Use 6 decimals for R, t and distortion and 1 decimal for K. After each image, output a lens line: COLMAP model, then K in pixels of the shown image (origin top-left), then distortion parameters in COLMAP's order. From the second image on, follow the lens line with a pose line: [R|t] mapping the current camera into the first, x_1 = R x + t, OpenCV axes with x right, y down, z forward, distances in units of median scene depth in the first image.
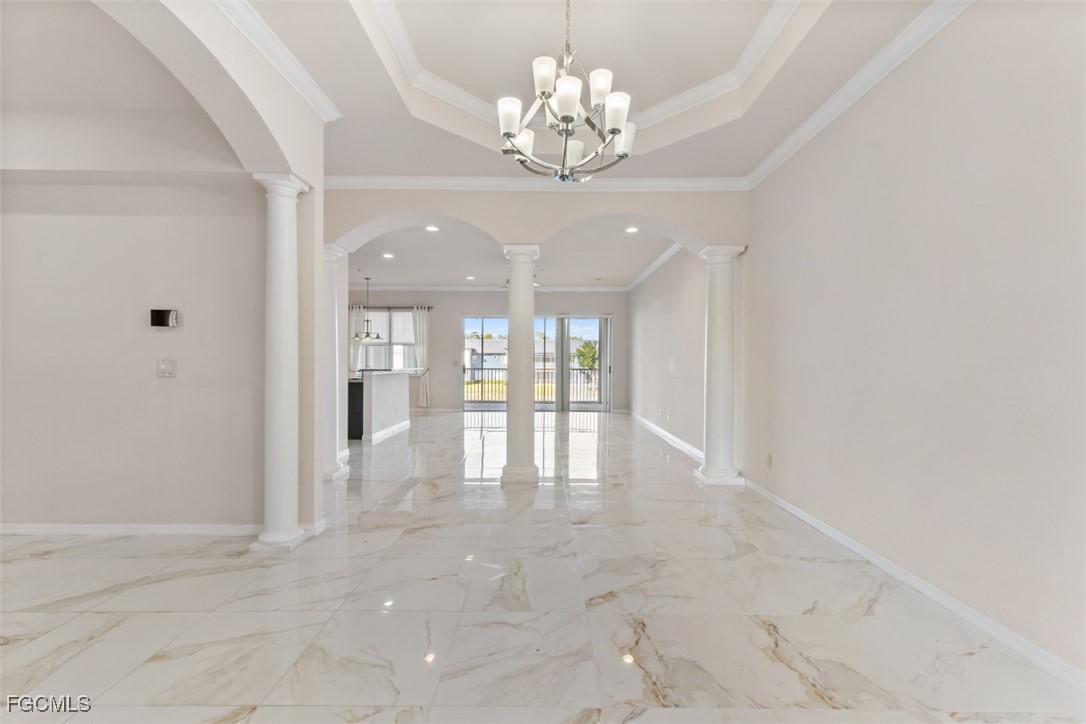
lens RADIAL K [[458.9, 0, 544.0], [0, 458.9, 371.5], [0, 0, 1]] dist [0.003375, 0.000520]
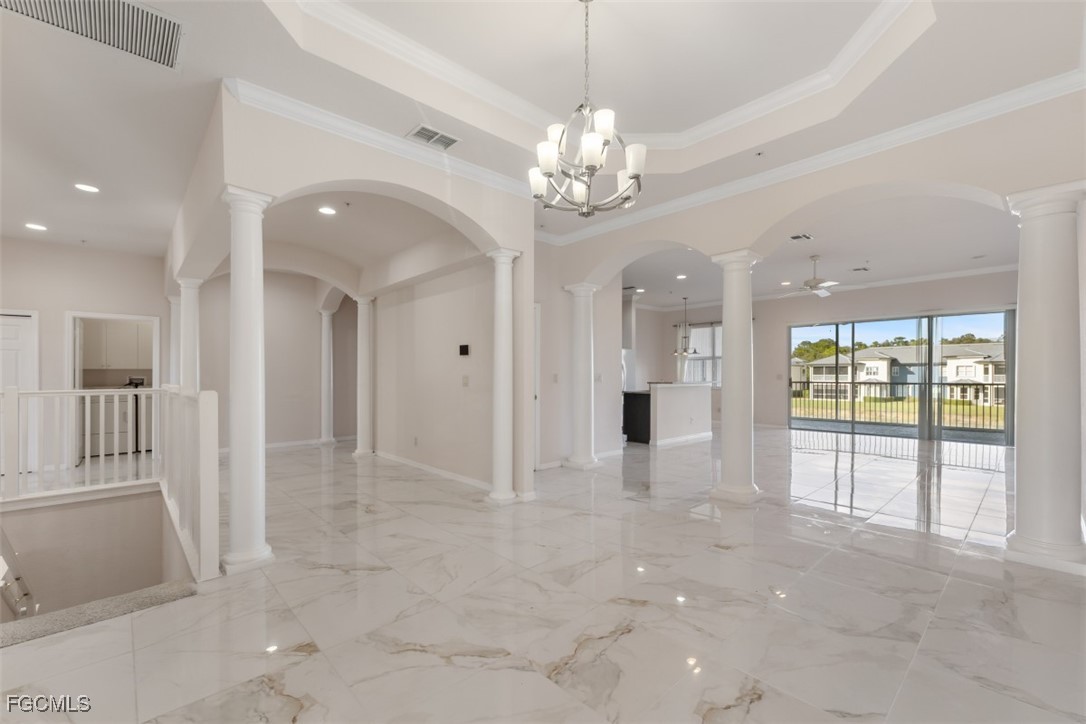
lens RADIAL K [[450.9, 0, 543.1], [0, 450.9, 374.3], [0, 0, 1]] dist [-0.000082, 0.000118]
pose [[0.687887, -0.008546, -0.725767, 0.359051], [-0.008351, 0.999771, -0.019688, 0.000143], [0.725770, 0.019604, 0.687658, 0.070033]]
